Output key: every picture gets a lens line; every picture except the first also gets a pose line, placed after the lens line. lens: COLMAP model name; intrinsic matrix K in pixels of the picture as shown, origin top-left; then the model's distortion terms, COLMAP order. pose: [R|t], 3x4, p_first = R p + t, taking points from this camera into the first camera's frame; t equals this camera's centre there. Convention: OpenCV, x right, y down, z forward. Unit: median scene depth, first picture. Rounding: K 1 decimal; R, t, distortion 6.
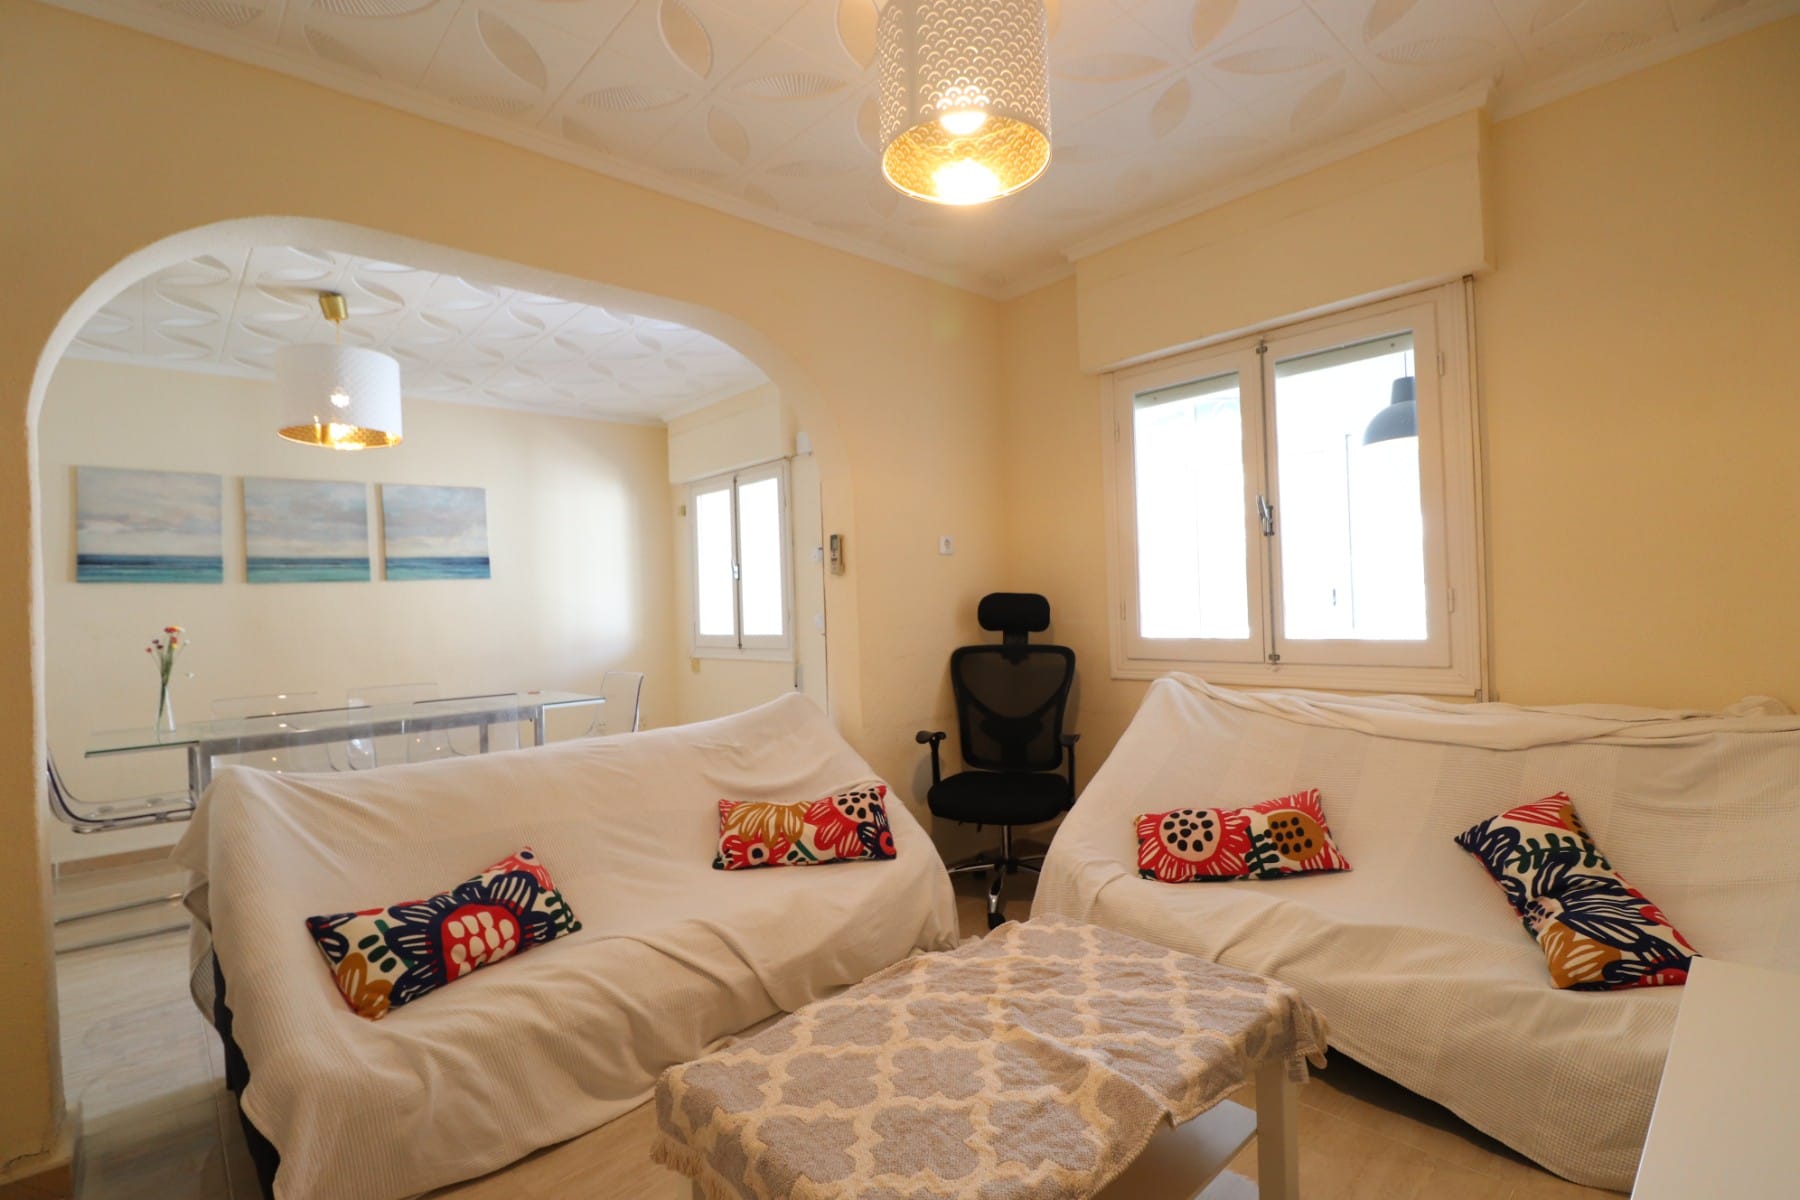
lens RADIAL K [[836.4, 0, 914.7], [0, 836.4, 596.9], [0, 0, 1]] dist [-0.002665, -0.010751]
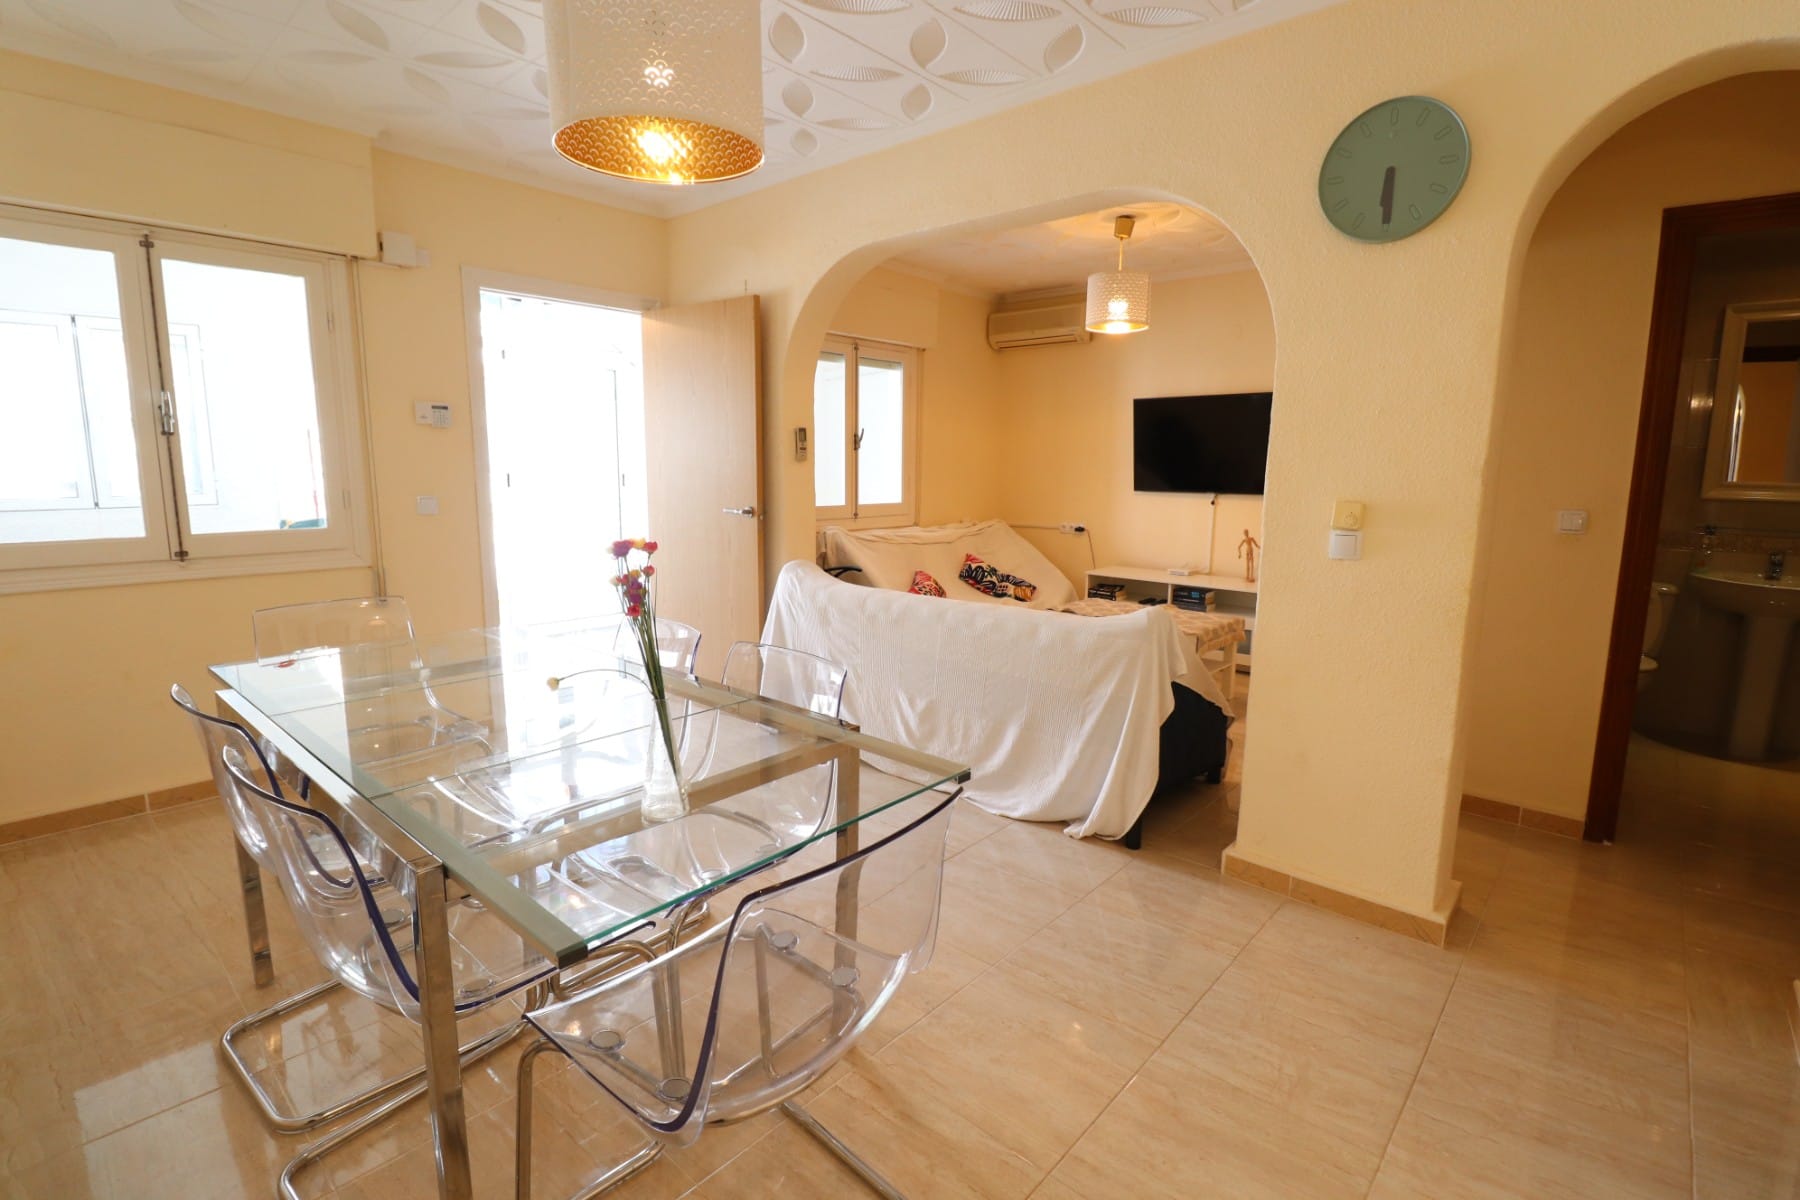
lens RADIAL K [[836.4, 0, 902.5], [0, 836.4, 590.9], [0, 0, 1]] dist [-0.002665, -0.010751]
pose [[-0.092194, -0.119784, 0.988510, -1.103597], [-0.016049, 0.992788, 0.118806, 0.011986], [-0.995612, -0.004912, -0.093452, 0.791786]]
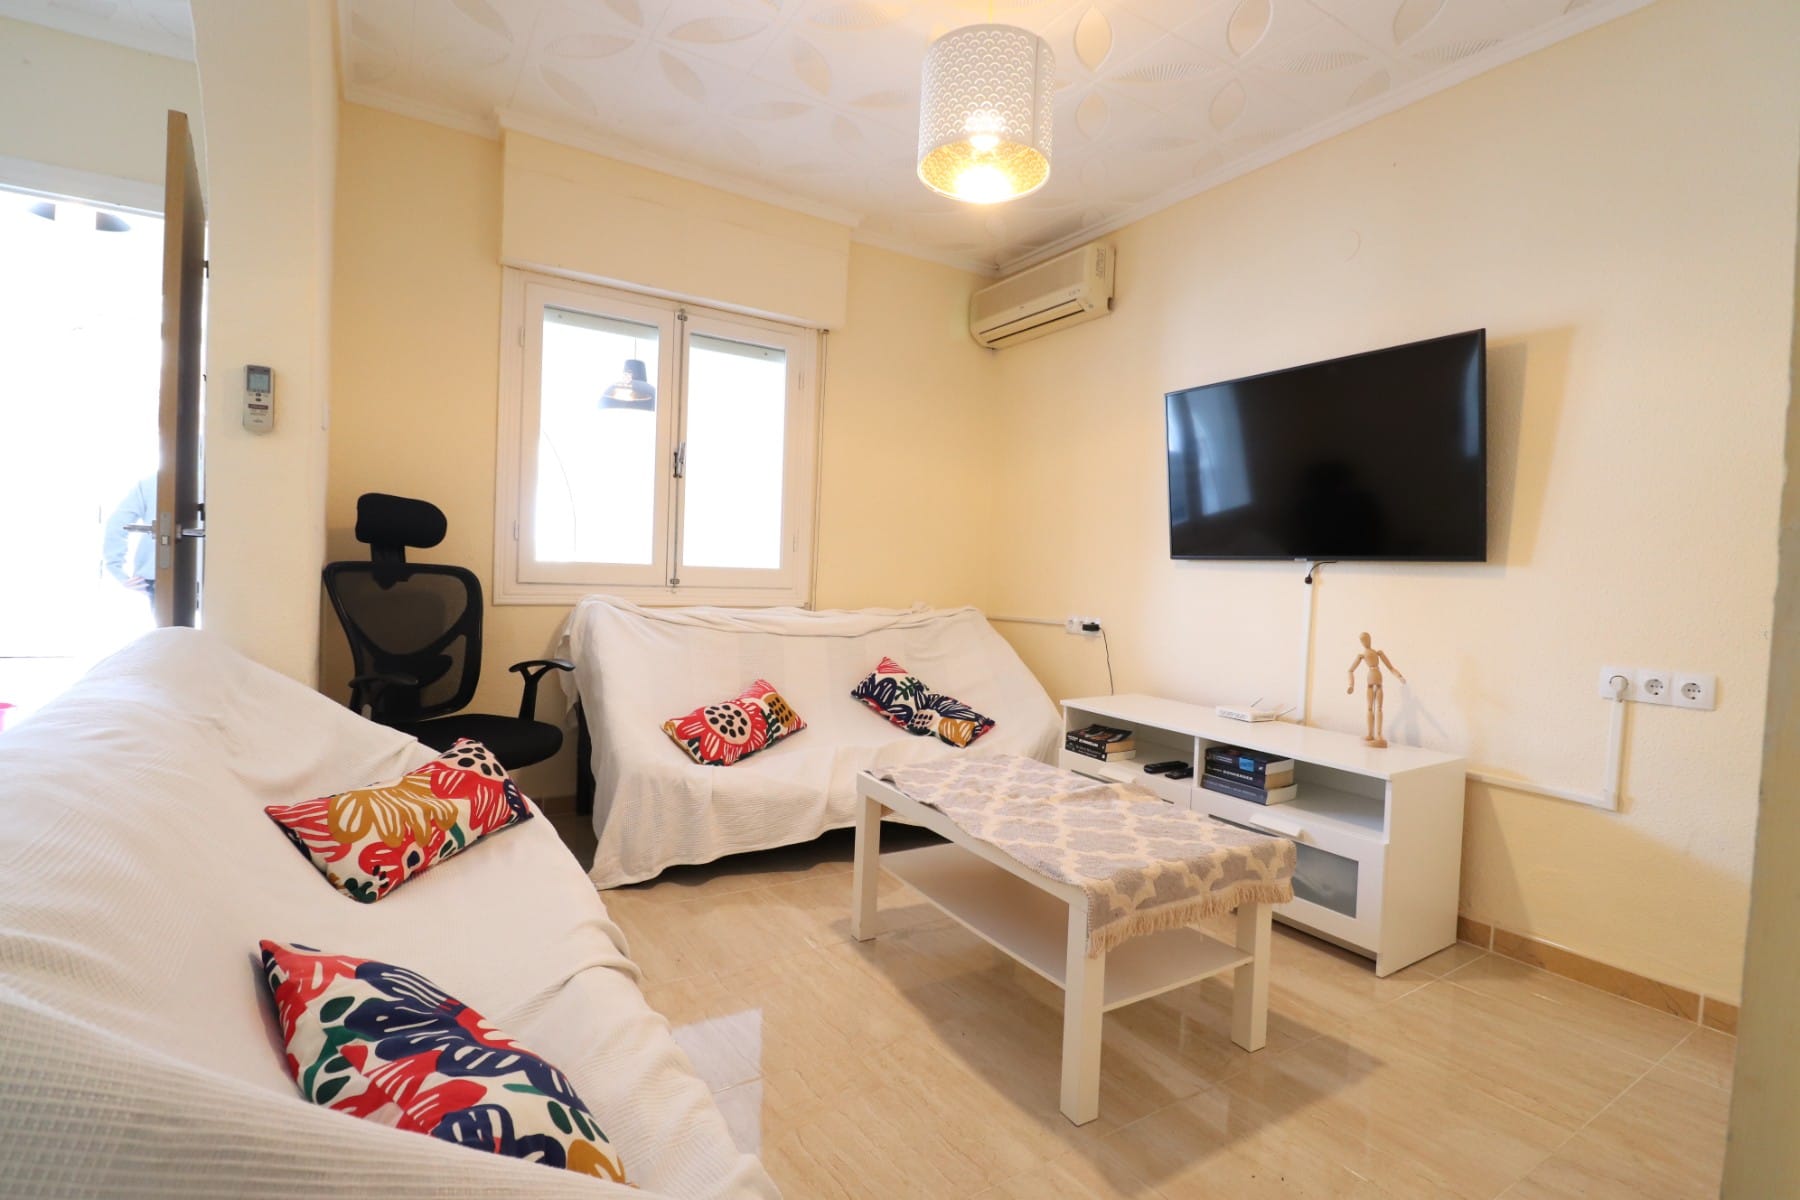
lens RADIAL K [[836.4, 0, 900.6], [0, 836.4, 592.7], [0, 0, 1]] dist [-0.002665, -0.010751]
pose [[0.185785, 0.012357, 0.982513, -0.494863], [-0.053328, 0.998574, -0.002475, 0.055027], [-0.981142, -0.051936, 0.186179, 0.344171]]
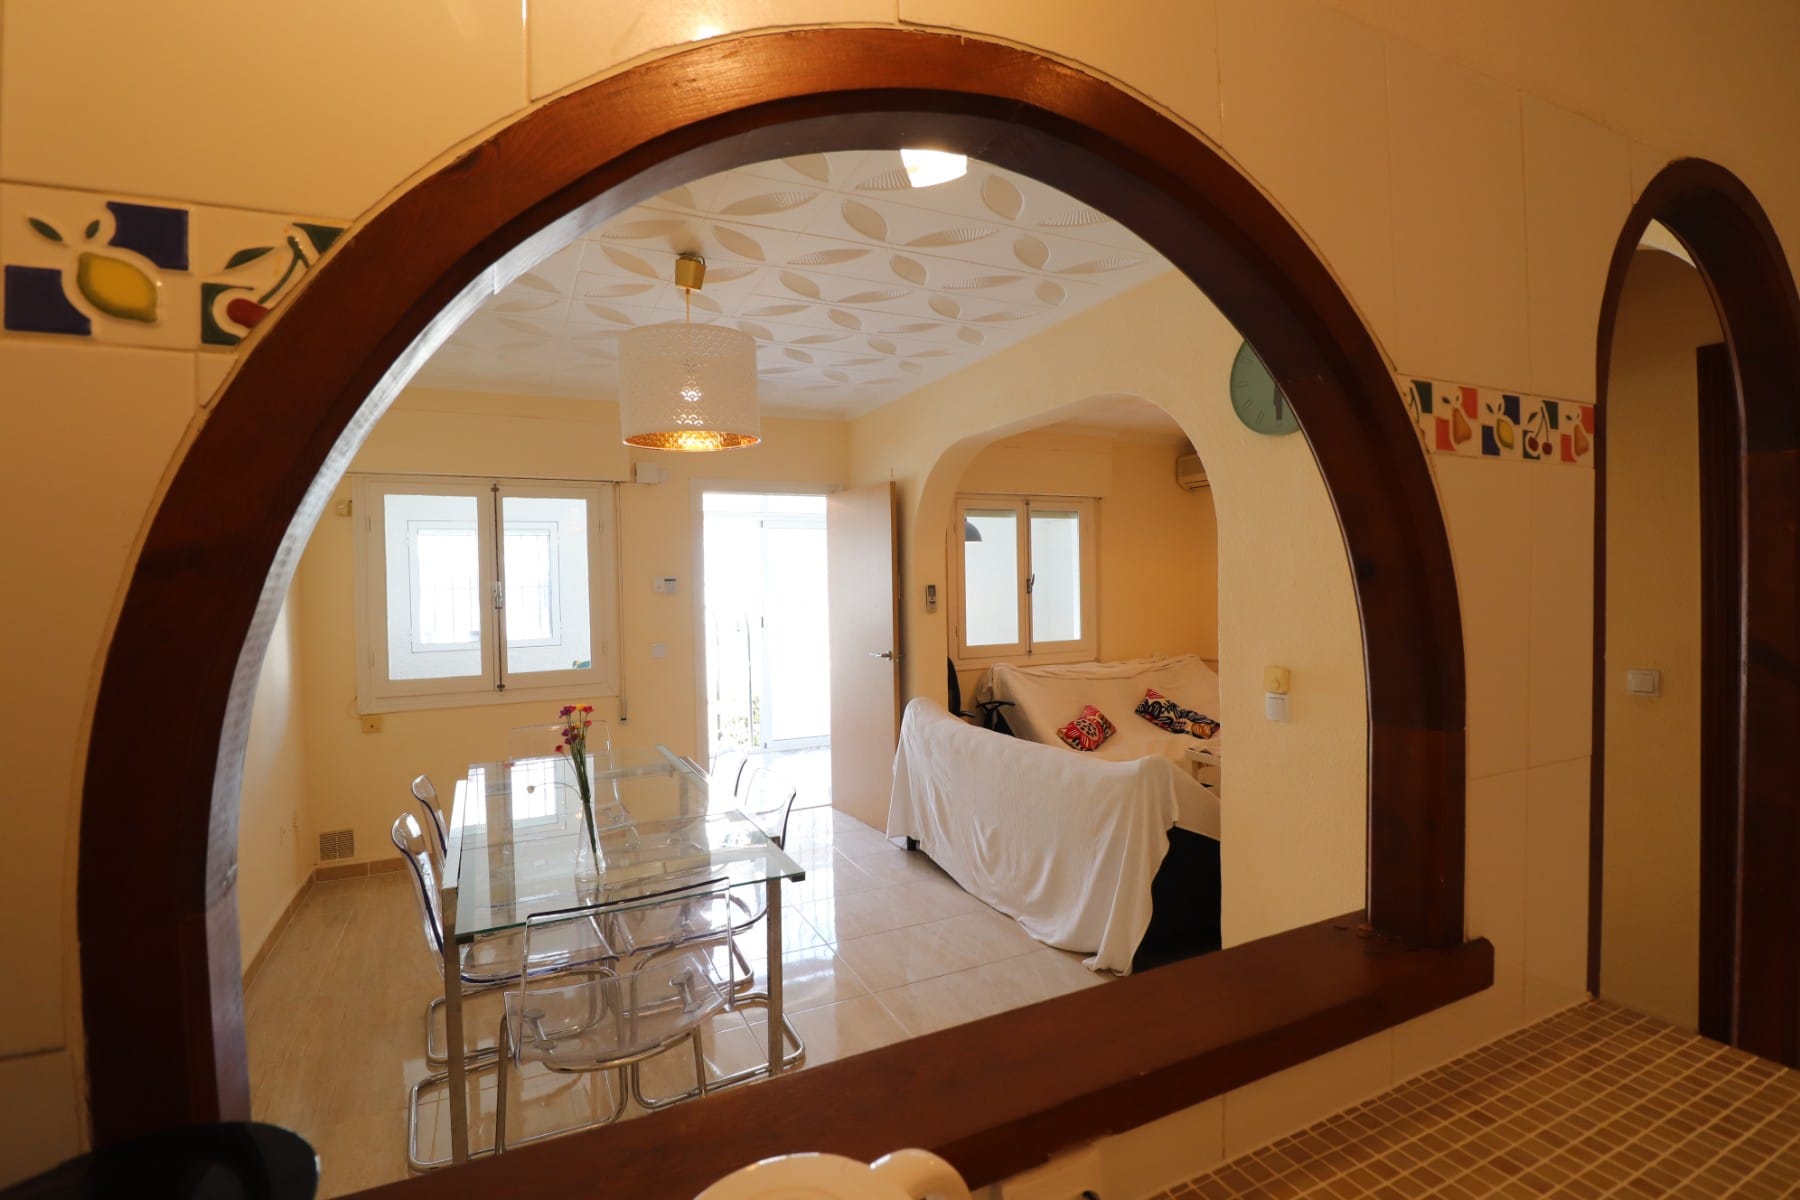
lens RADIAL K [[836.4, 0, 902.7], [0, 836.4, 593.4], [0, 0, 1]] dist [-0.002665, -0.010751]
pose [[0.293168, 0.014220, 0.955955, -1.228158], [0.000856, 0.999885, -0.015136, -0.031019], [-0.956061, 0.005256, 0.293122, 0.510035]]
